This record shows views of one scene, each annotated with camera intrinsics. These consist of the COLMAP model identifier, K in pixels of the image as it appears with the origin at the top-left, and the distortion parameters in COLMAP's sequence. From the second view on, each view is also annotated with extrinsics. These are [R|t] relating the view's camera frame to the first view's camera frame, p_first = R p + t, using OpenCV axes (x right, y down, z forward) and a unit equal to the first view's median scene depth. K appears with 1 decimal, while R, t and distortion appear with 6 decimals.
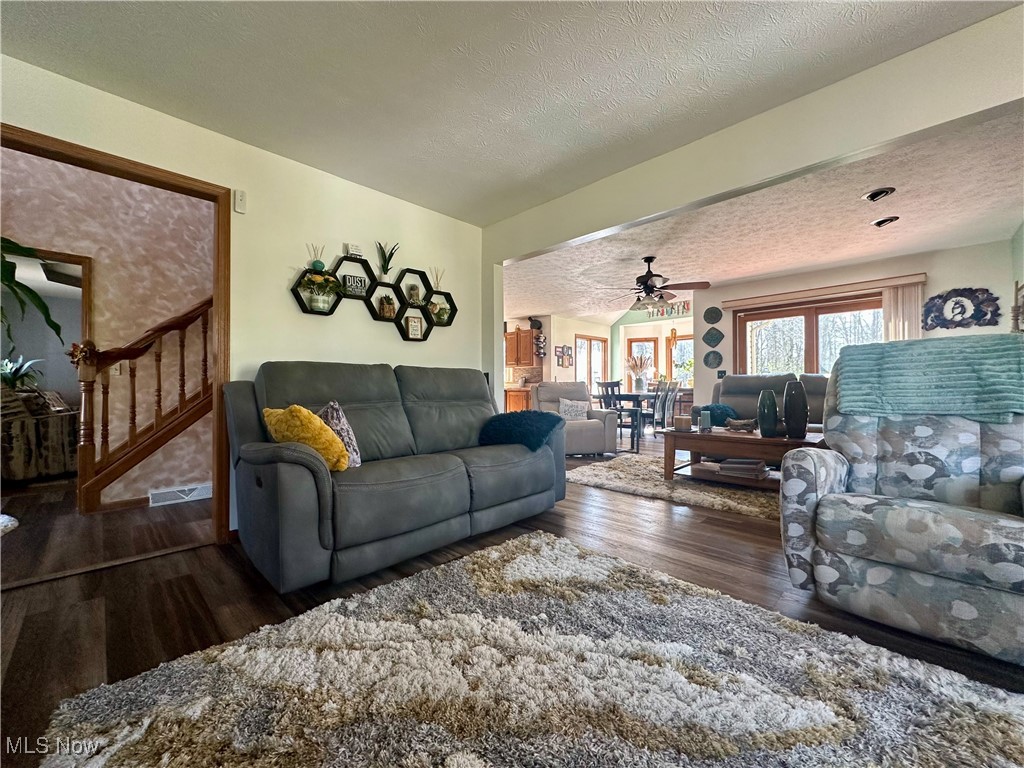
lens RADIAL K [[419.9, 0, 513.8], [0, 419.9, 385.0], [0, 0, 1]] dist [-0.004674, 0.000313]
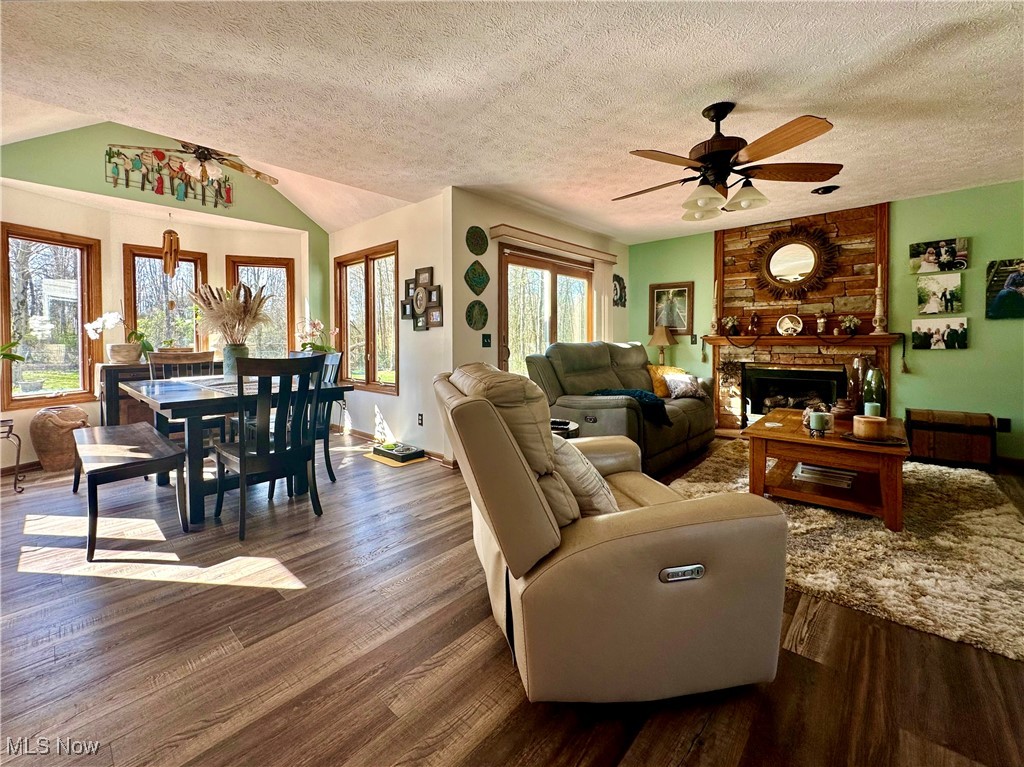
lens RADIAL K [[429.2, 0, 511.0], [0, 429.2, 347.3], [0, 0, 1]] dist [-0.000434, 0.000028]
pose [[-0.042007, -0.012884, 0.999034, -0.182629], [0.000422, 0.999917, 0.012913, -0.030731], [-0.999117, 0.000964, -0.041998, 1.299320]]
